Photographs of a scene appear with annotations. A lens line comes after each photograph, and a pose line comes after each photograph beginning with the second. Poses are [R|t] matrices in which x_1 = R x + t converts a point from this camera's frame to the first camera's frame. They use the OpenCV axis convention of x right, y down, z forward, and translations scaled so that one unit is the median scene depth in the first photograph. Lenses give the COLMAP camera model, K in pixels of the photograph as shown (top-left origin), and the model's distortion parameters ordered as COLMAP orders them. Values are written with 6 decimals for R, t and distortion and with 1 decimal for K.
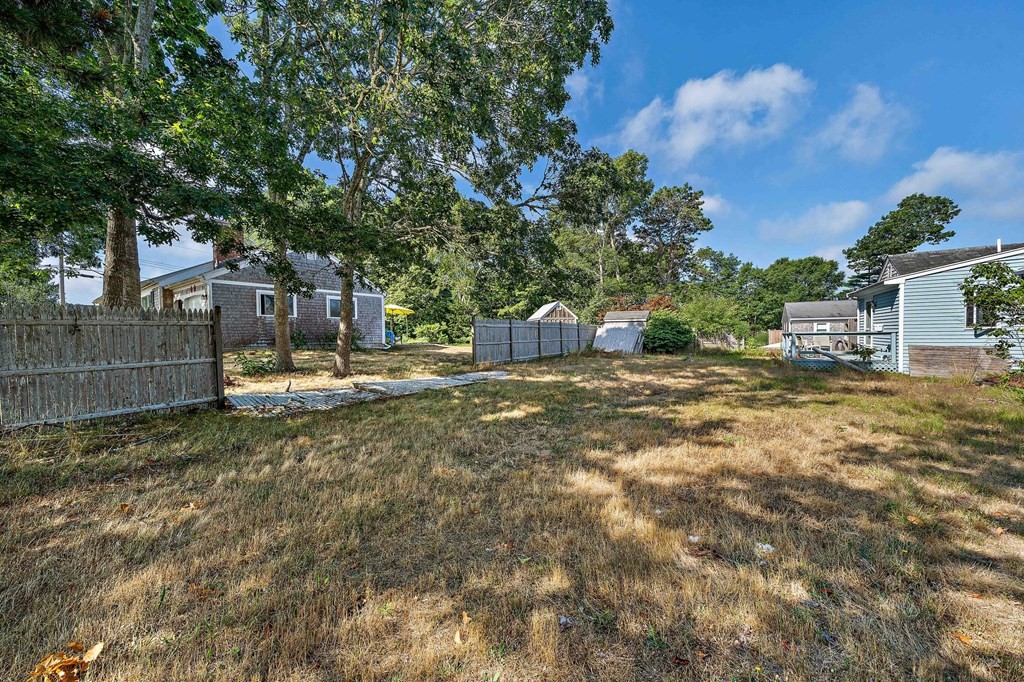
lens RADIAL K [[355.4, 0, 511.3], [0, 355.4, 342.8], [0, 0, 1]] dist [-0.007169, -0.000273]
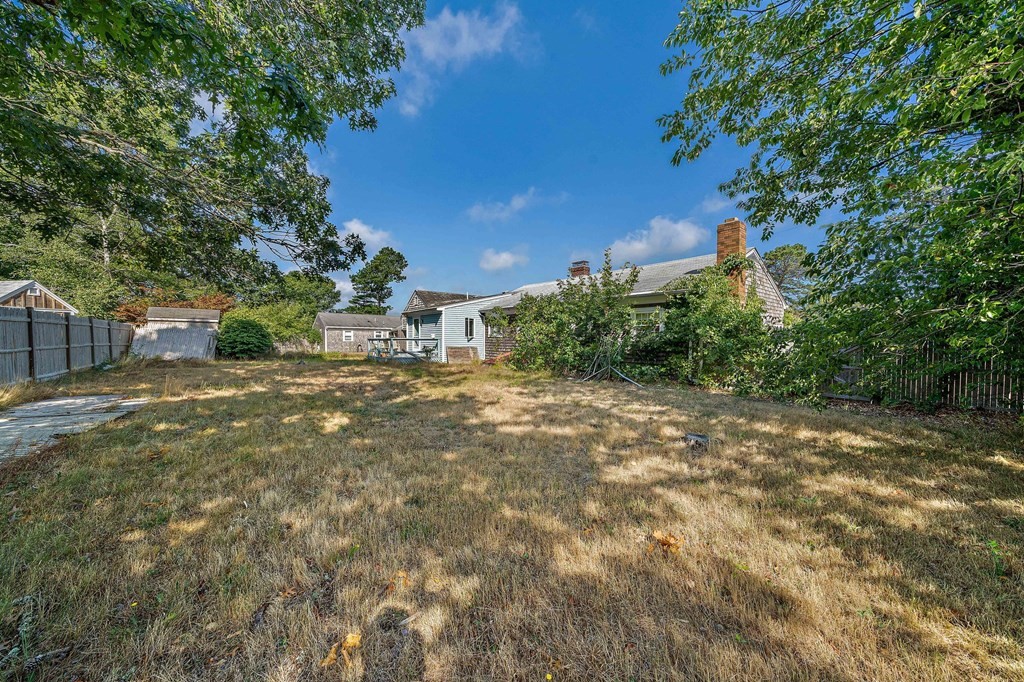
lens RADIAL K [[355.4, 0, 510.8], [0, 355.4, 341.1], [0, 0, 1]] dist [-0.007169, -0.000273]
pose [[0.306345, 0.007795, 0.951889, -0.303485], [0.011627, 0.999861, -0.011930, 0.003484], [-0.951850, 0.014722, 0.306211, 0.119106]]
